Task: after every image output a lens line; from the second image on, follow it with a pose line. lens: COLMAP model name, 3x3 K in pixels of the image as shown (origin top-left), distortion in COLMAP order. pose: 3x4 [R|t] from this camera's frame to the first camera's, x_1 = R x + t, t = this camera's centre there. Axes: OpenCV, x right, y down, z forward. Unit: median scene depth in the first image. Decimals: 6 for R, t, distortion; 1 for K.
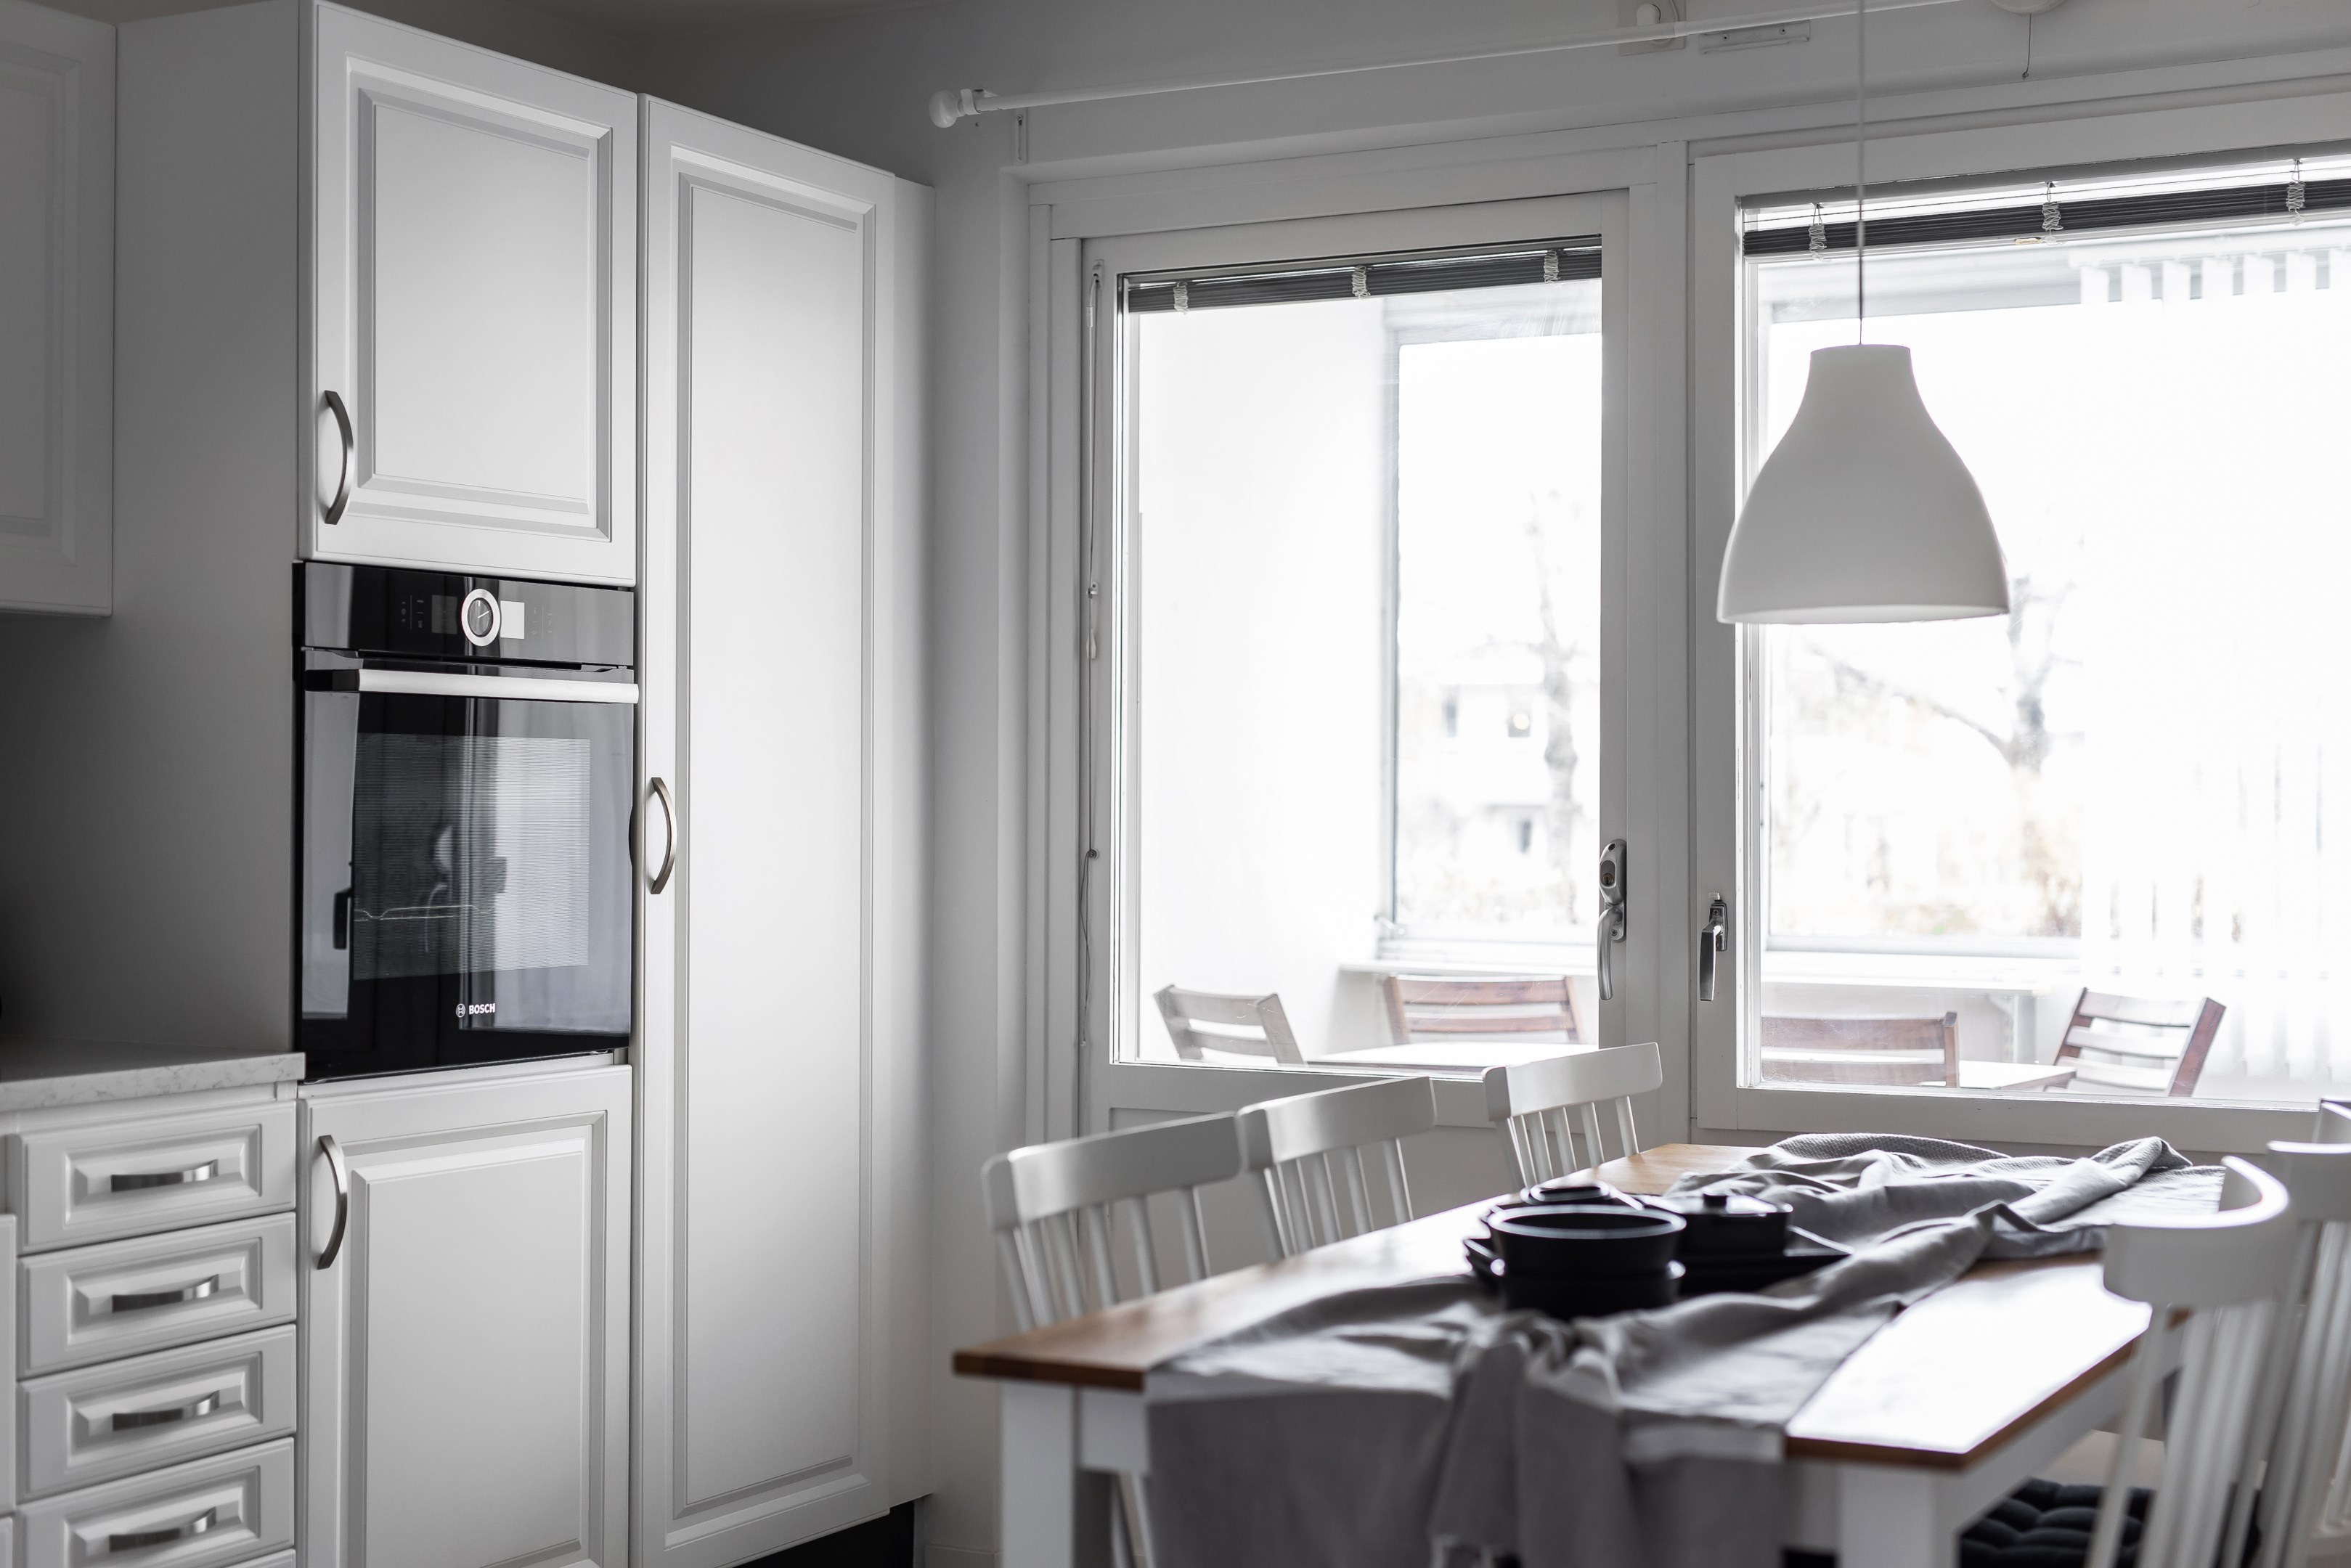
lens RADIAL K [[3213.0, 0, 1204.8], [0, 3213.0, 773.0], [0, 0, 1]] dist [-0.009400, 0.031187]
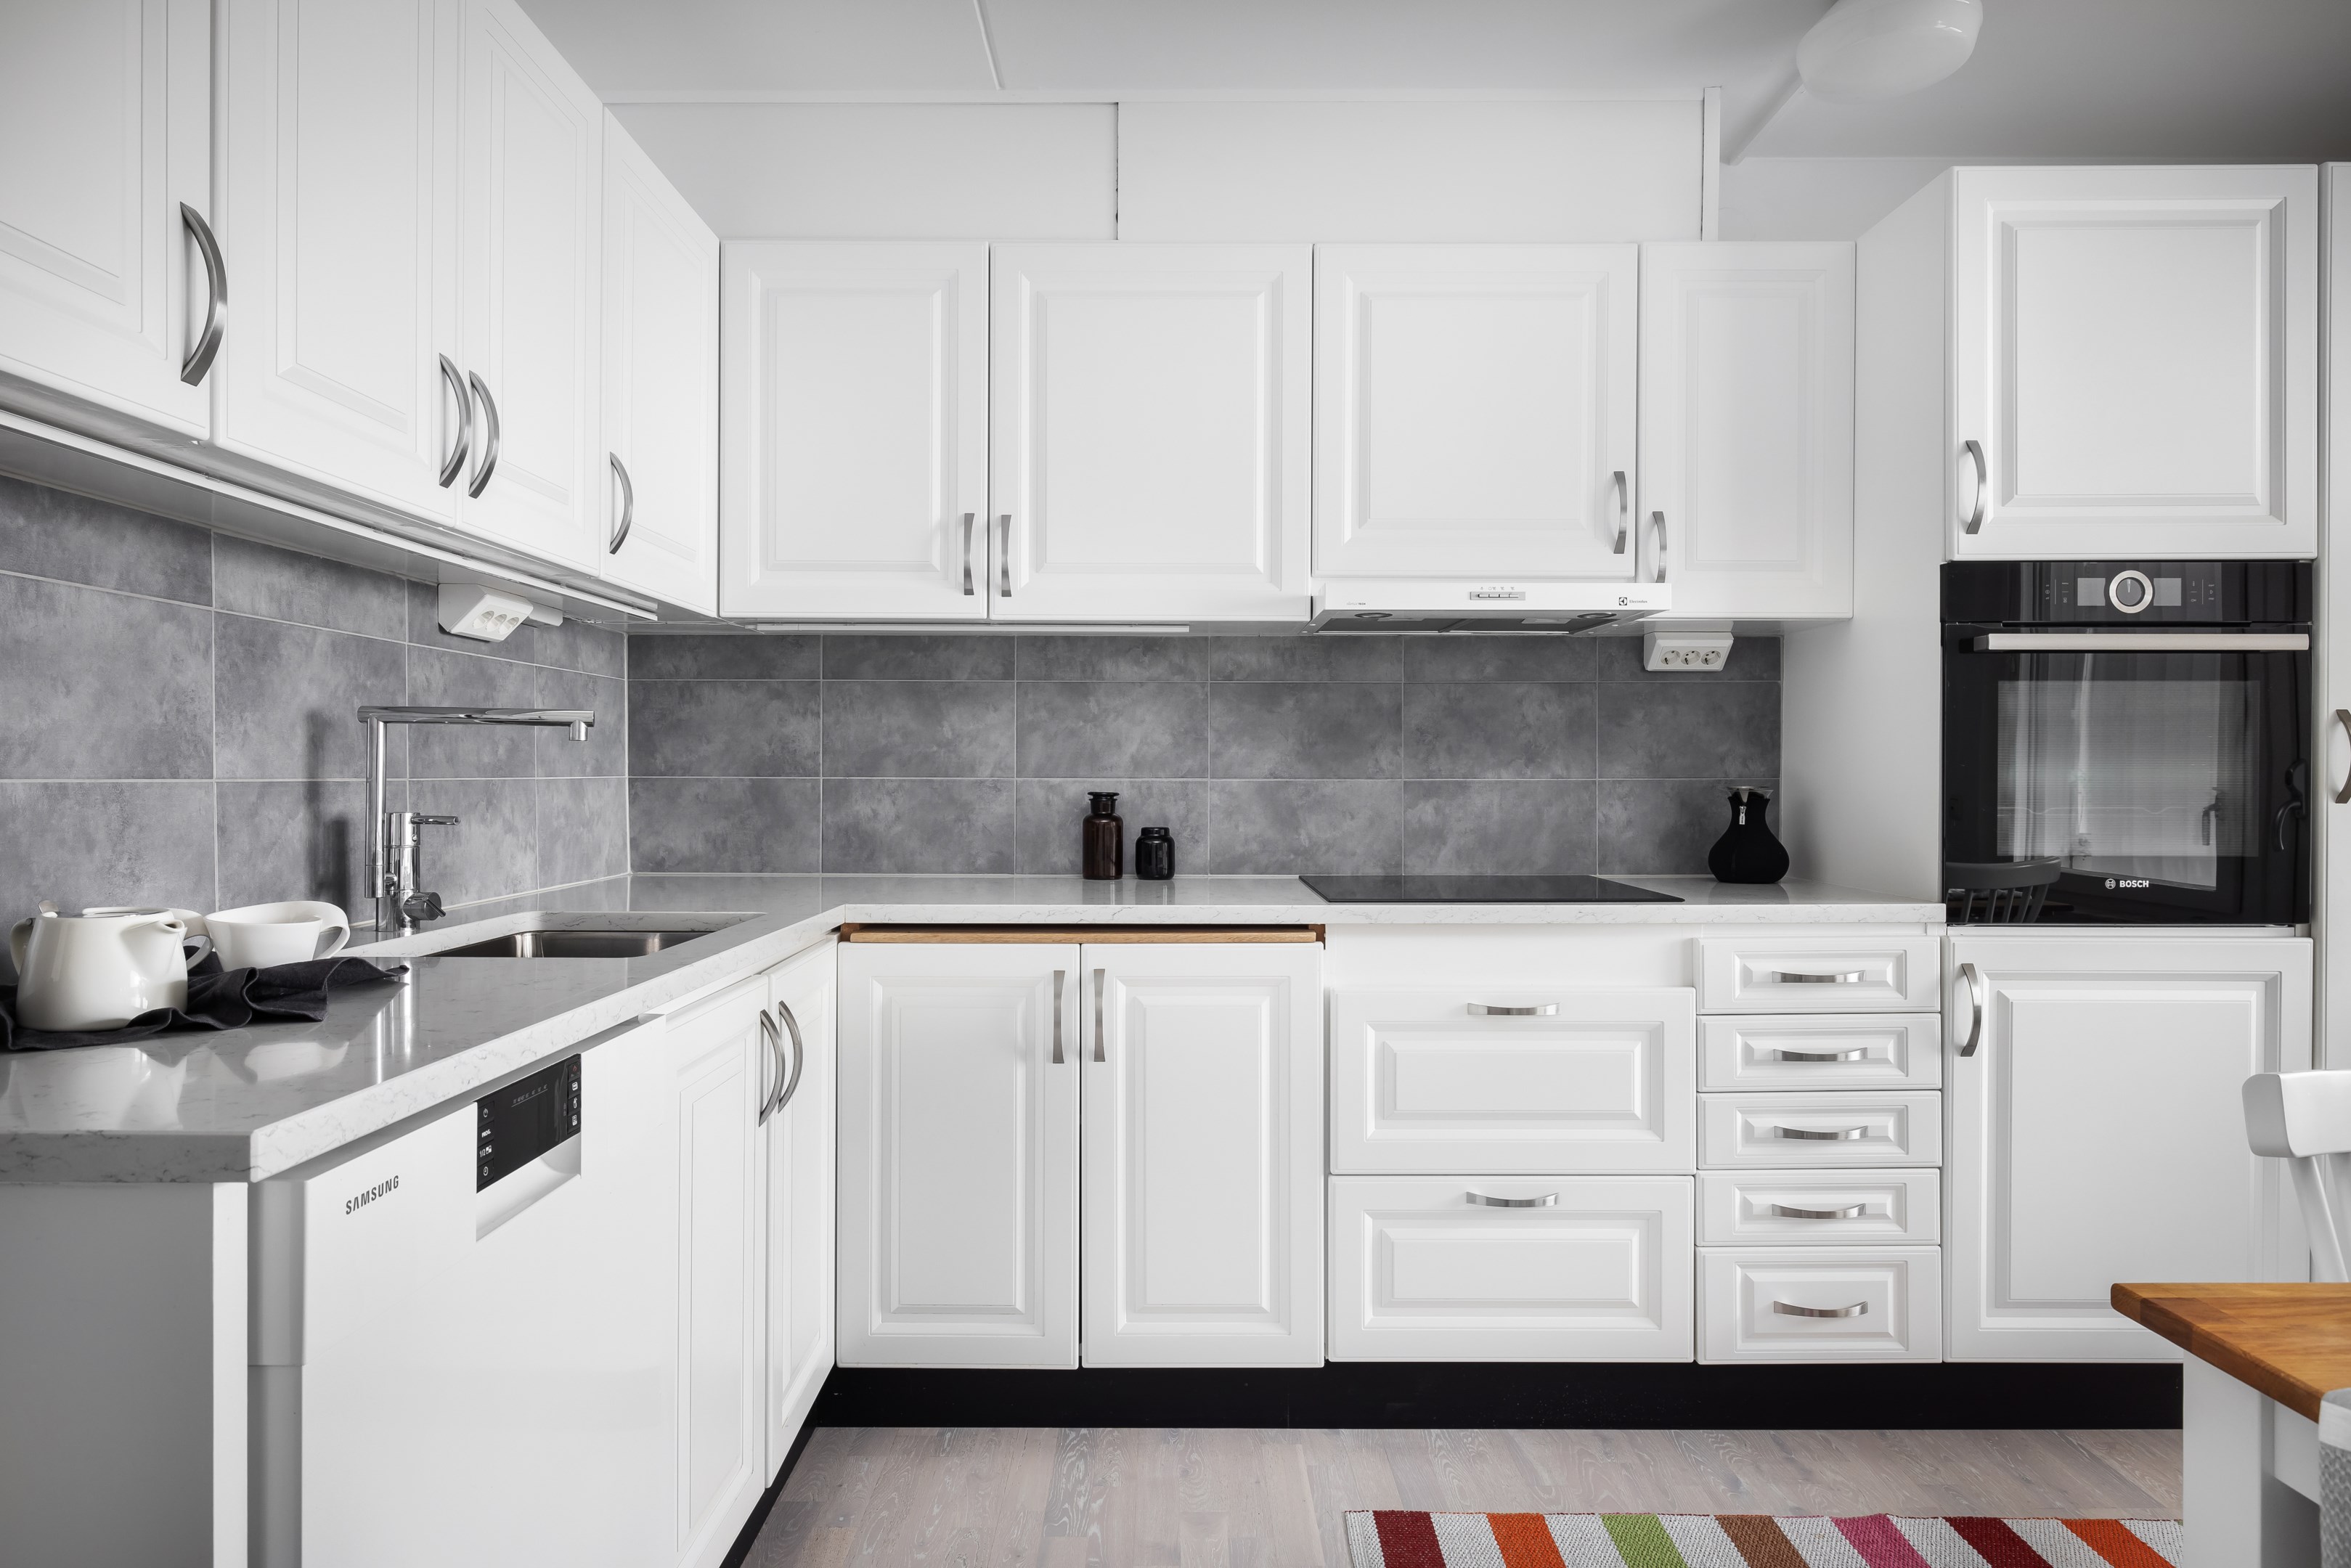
lens RADIAL K [[1358.8, 0, 1181.3], [0, 1358.8, 780.4], [0, 0, 1]] dist [0.001193, 0.000743]
pose [[0.476921, 0.001444, -0.878945, 0.088259], [0.008523, 0.999944, 0.006268, 0.024272], [0.878905, -0.010480, 0.476882, 0.397026]]
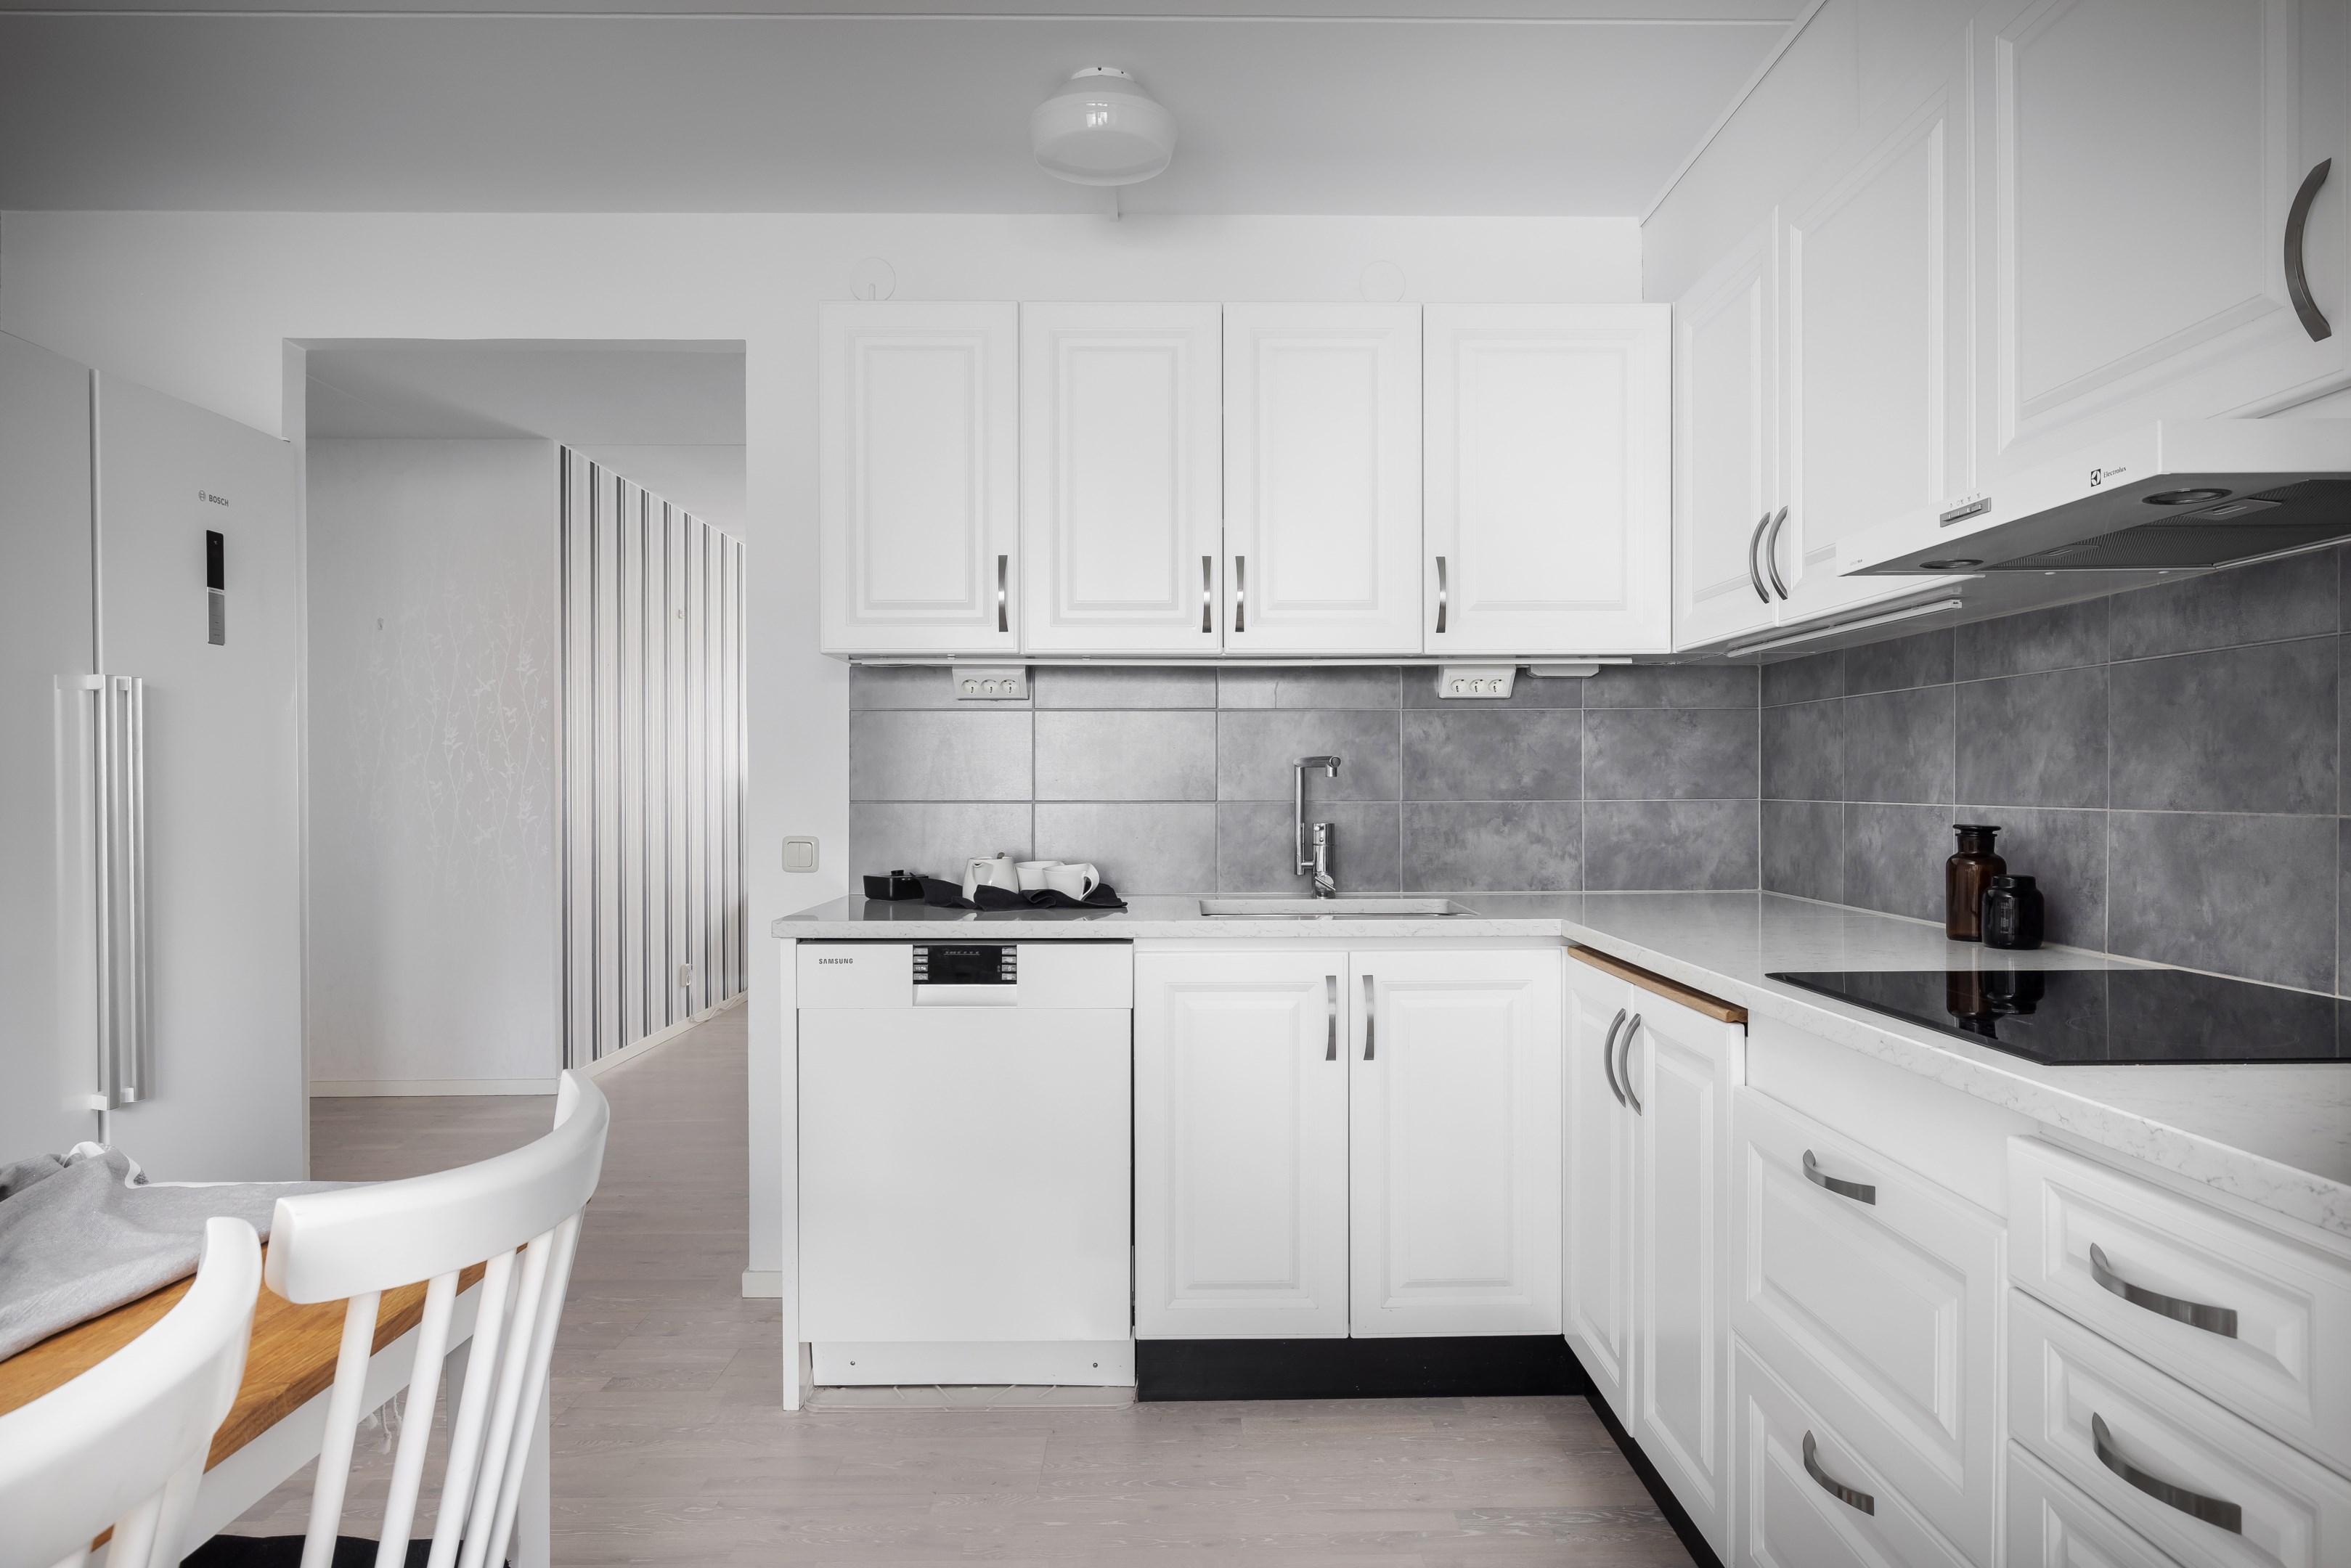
lens RADIAL K [[1492.6, 0, 1175.5], [0, 1492.6, 784.0], [0, 0, 1]] dist [0.001885, -0.001647]
pose [[-0.881534, -0.001822, -0.472118, -0.001200], [0.004193, 0.999923, -0.011688, 0.023948], [0.472103, -0.012283, -0.881458, 1.081385]]
